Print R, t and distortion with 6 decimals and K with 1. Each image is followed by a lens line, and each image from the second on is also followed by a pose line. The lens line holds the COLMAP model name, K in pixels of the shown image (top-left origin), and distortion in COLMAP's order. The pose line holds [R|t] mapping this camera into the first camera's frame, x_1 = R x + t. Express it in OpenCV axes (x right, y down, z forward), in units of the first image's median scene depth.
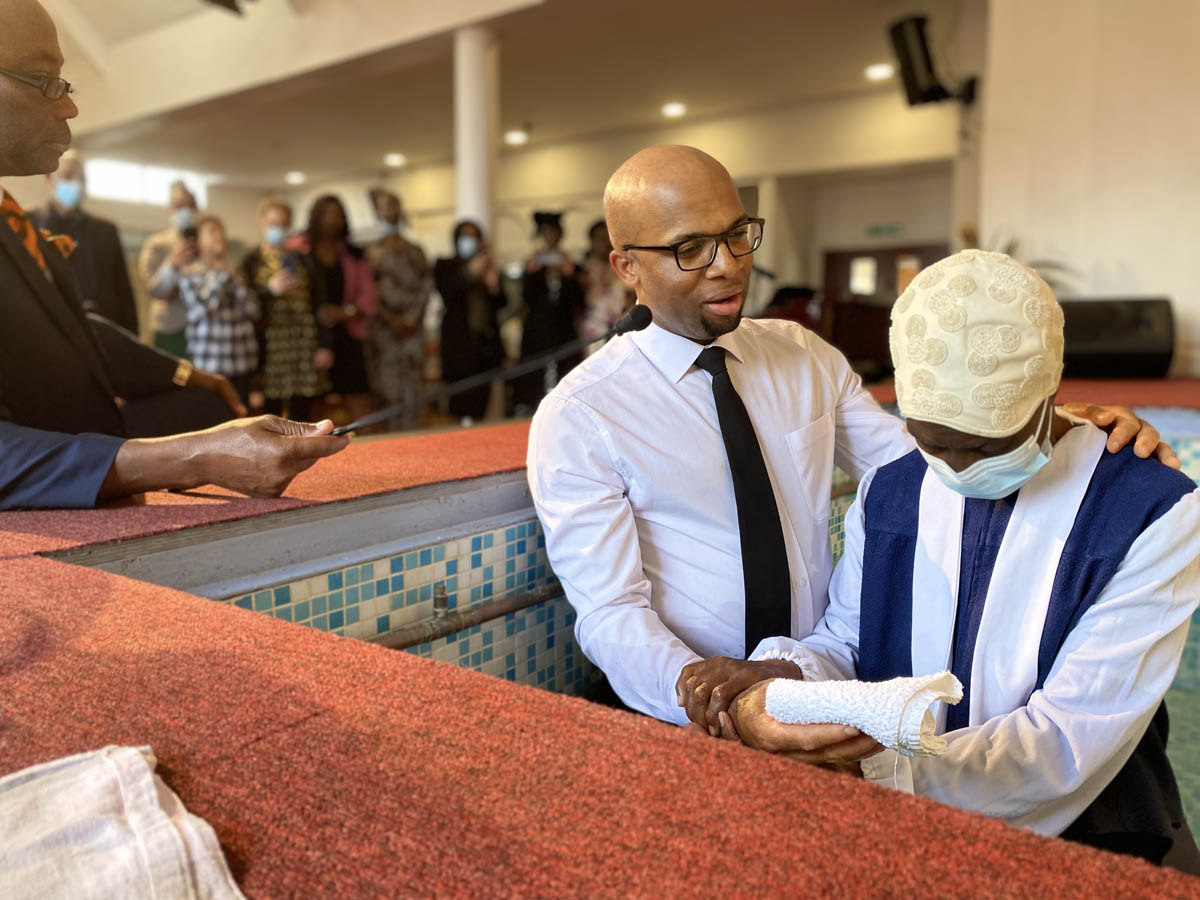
lens RADIAL K [[908.4, 0, 614.1], [0, 908.4, 459.3], [0, 0, 1]] dist [0.020188, -0.013945]
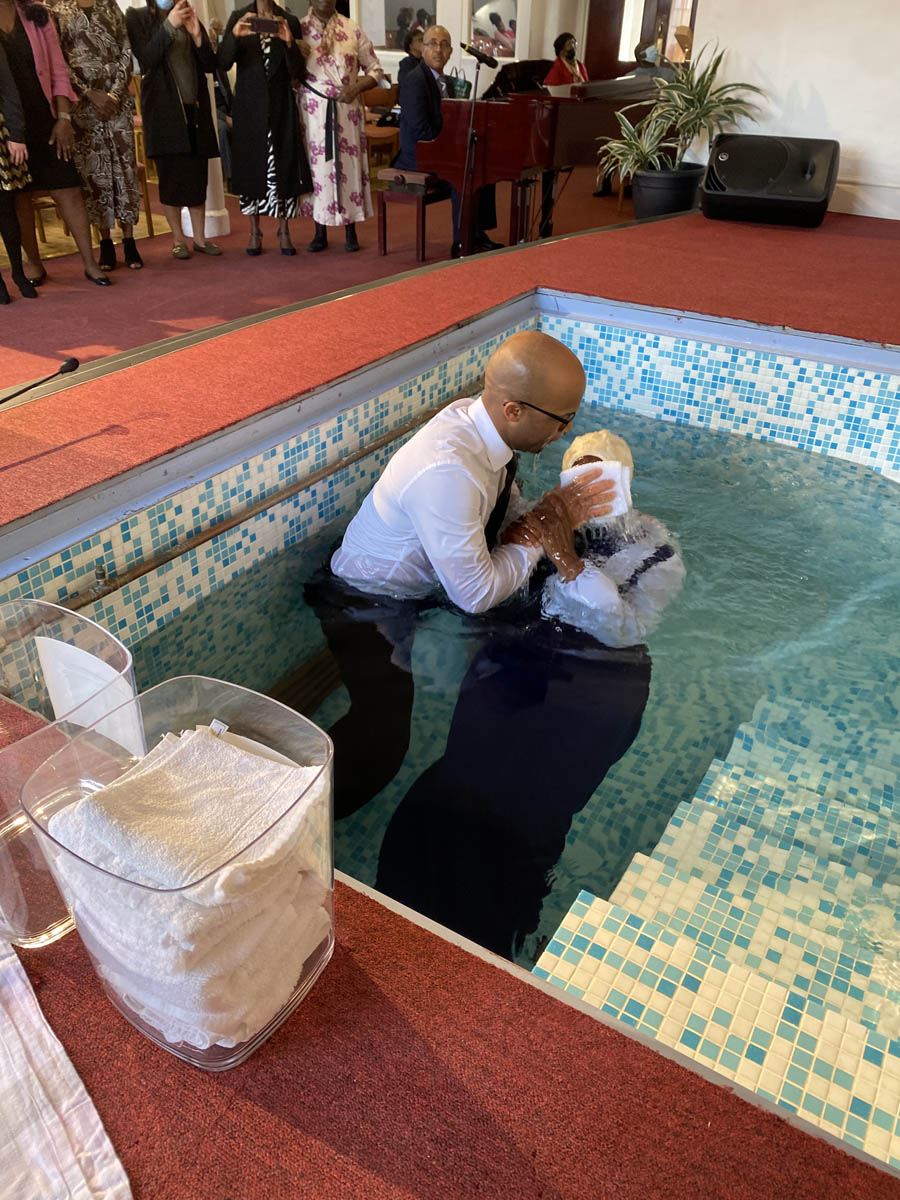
lens RADIAL K [[908.4, 0, 443.8], [0, 908.4, 600.1], [0, 0, 1]] dist [0.020188, -0.013945]
pose [[0.998163, -0.006283, 0.060264, 0.274087], [-0.019883, 0.905567, 0.423736, -0.439002], [-0.057235, -0.424156, 0.903779, -0.394915]]
